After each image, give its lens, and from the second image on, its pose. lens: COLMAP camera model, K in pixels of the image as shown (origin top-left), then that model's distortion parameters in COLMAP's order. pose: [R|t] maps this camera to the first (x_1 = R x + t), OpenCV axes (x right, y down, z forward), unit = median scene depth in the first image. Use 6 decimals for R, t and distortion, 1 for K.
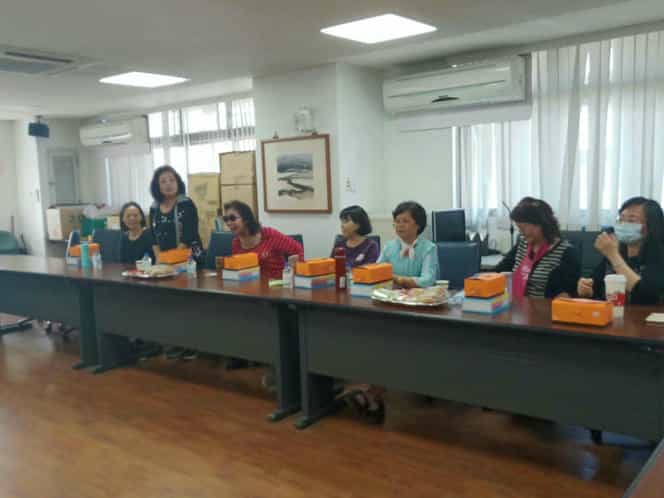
lens RADIAL K [[594.0, 0, 333.7], [0, 594.0, 248.9], [0, 0, 1]] dist [0.015026, -0.005809]
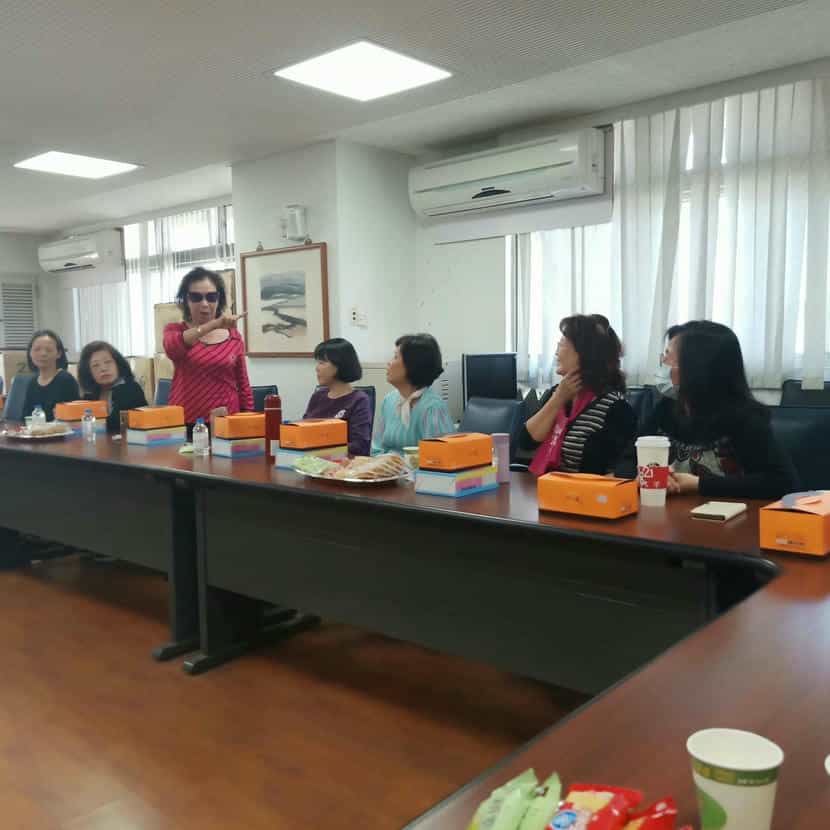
lens RADIAL K [[764.5, 0, 415.7], [0, 764.5, 416.0], [0, 0, 1]] dist [0.011379, 0.000000]
pose [[0.999224, 0.022492, -0.032337, 0.145108], [-0.023009, 0.999612, -0.015724, 0.023053], [0.031971, 0.016456, 0.999353, 0.128124]]
